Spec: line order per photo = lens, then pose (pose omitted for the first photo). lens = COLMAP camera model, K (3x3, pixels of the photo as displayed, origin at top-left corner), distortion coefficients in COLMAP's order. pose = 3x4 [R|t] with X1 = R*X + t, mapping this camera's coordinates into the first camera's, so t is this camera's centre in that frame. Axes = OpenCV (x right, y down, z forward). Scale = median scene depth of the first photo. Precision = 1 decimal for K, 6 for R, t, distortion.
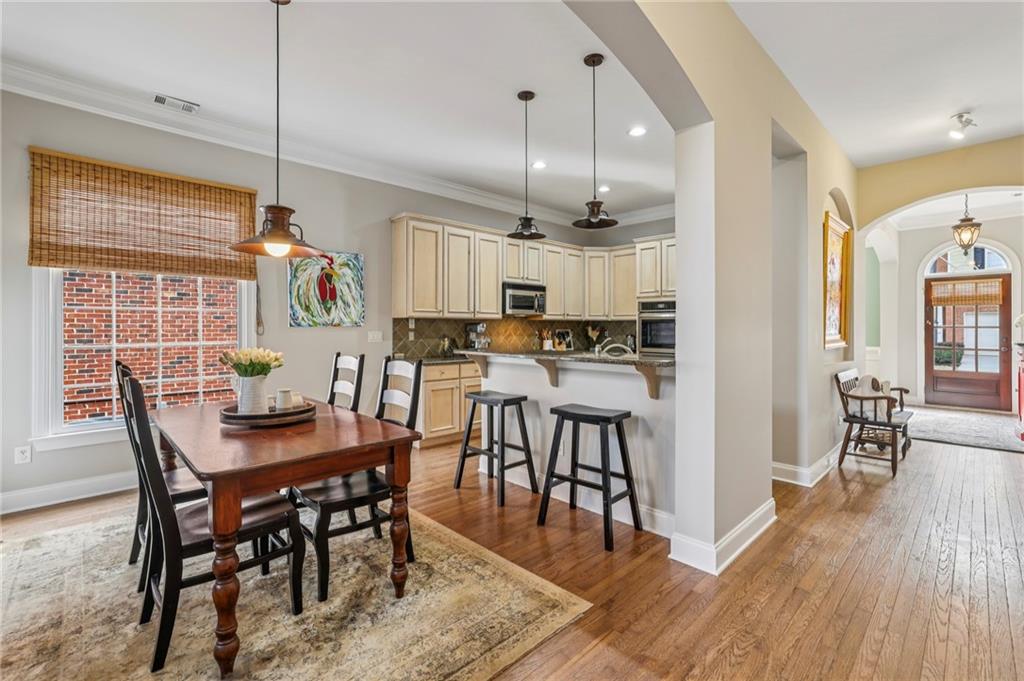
lens RADIAL K [[454.2, 0, 513.4], [0, 454.2, 326.6], [0, 0, 1]] dist [-0.000901, 0.000033]
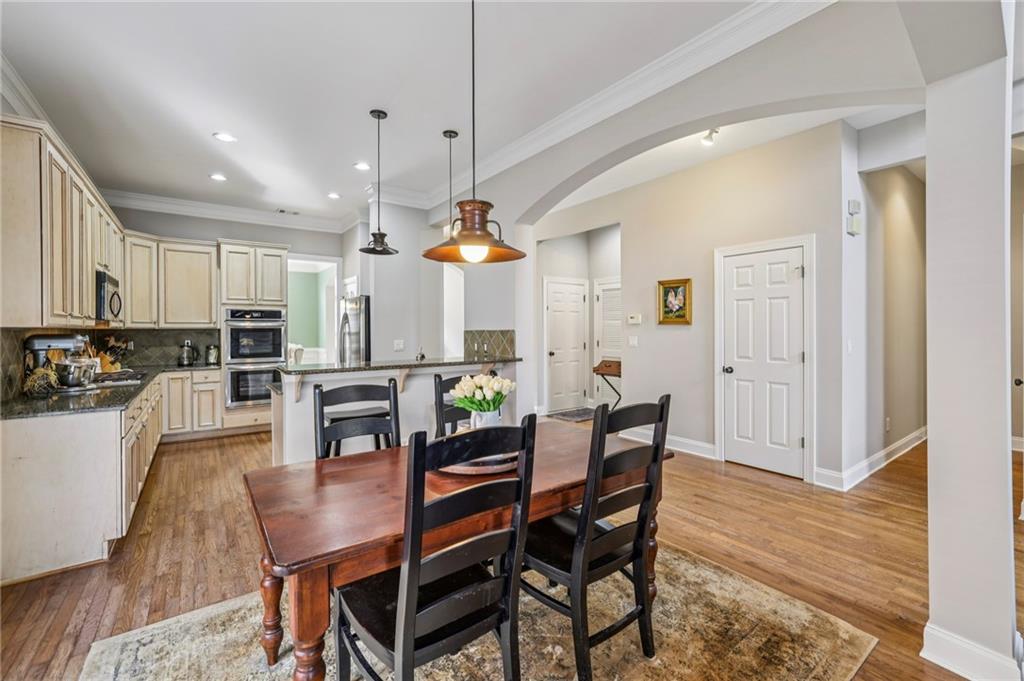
lens RADIAL K [[439.1, 0, 514.2], [0, 439.1, 330.1], [0, 0, 1]] dist [-0.002970, -0.000260]
pose [[0.142863, -0.005117, 0.989729, -0.706191], [0.003248, 0.999984, 0.004701, -0.020275], [-0.989737, 0.002543, 0.142877, 0.425698]]
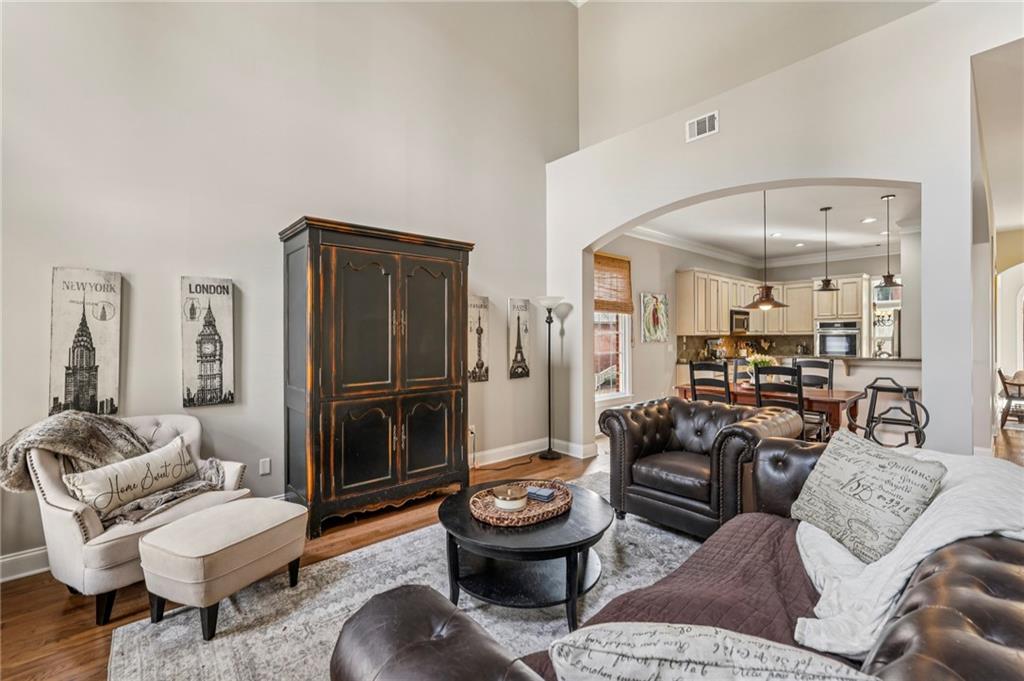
lens RADIAL K [[439.1, 0, 514.2], [0, 439.1, 330.1], [0, 0, 1]] dist [-0.002970, -0.000260]
pose [[0.999384, -0.004116, -0.034842, -0.860313], [0.003696, 0.999920, -0.012096, -0.024254], [0.034889, 0.011960, 0.999320, -0.549602]]
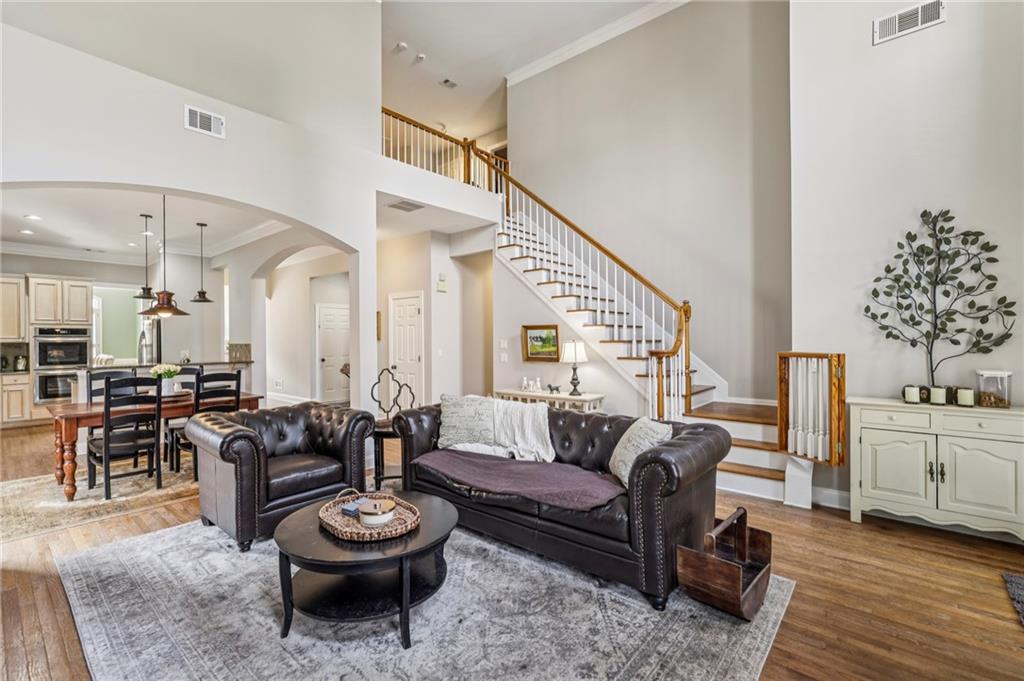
lens RADIAL K [[449.9, 0, 493.9], [0, 449.9, 339.0], [0, 0, 1]] dist [-0.001645, 0.012041]
pose [[-0.069815, -0.004420, 0.997550, -1.374798], [0.003715, 0.999982, 0.004691, -0.036419], [-0.997553, 0.004033, -0.069797, -0.153038]]
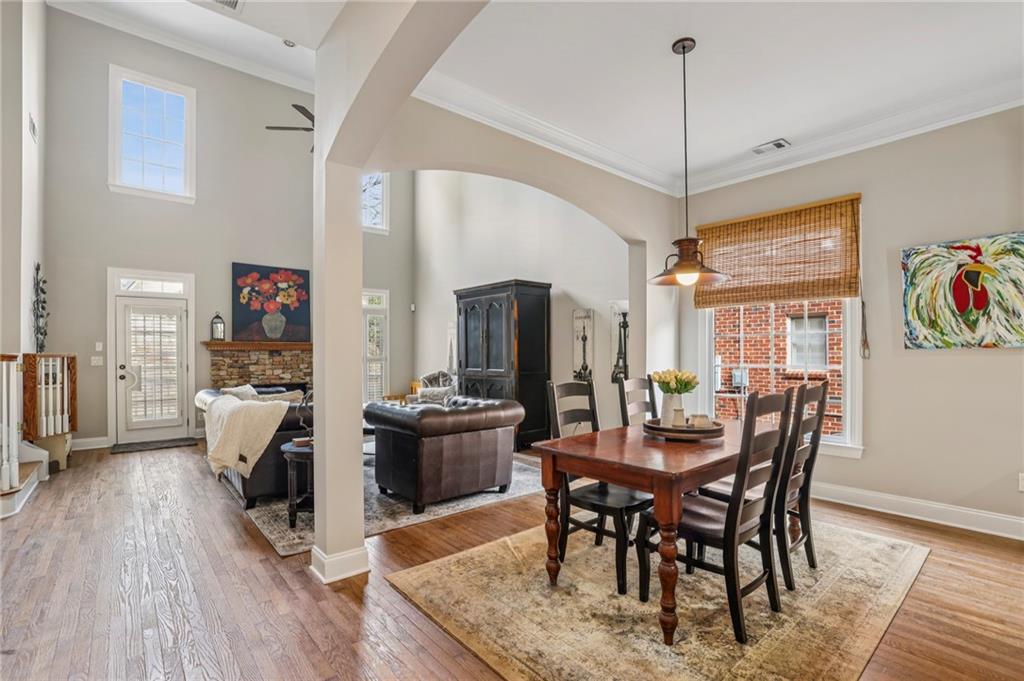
lens RADIAL K [[470.8, 0, 513.4], [0, 470.8, 350.4], [0, 0, 1]] dist [-0.003906, -0.000125]
pose [[-0.044900, -0.001551, -0.998990, 0.337932], [0.008767, 0.999960, -0.001947, -0.001499], [0.998953, -0.008846, -0.044884, 0.343431]]
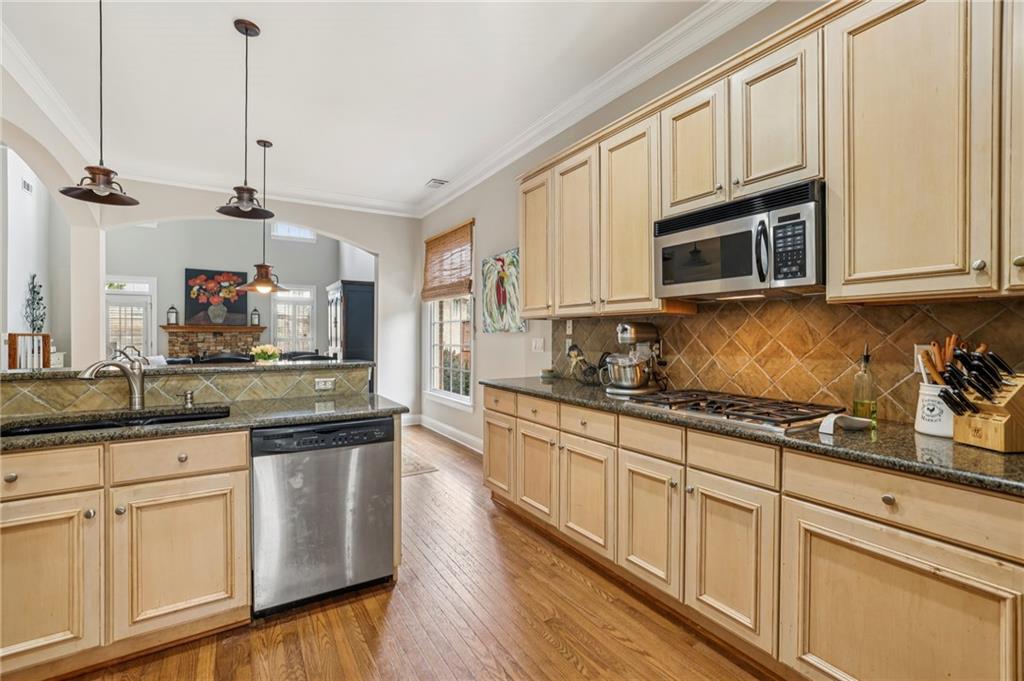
lens RADIAL K [[449.9, 0, 493.9], [0, 449.9, 339.0], [0, 0, 1]] dist [-0.001645, 0.012041]
pose [[-0.227948, 0.010174, -0.973620, 0.523407], [0.003428, 0.999948, 0.009646, 0.004641], [0.973667, -0.001139, -0.227971, 1.217946]]
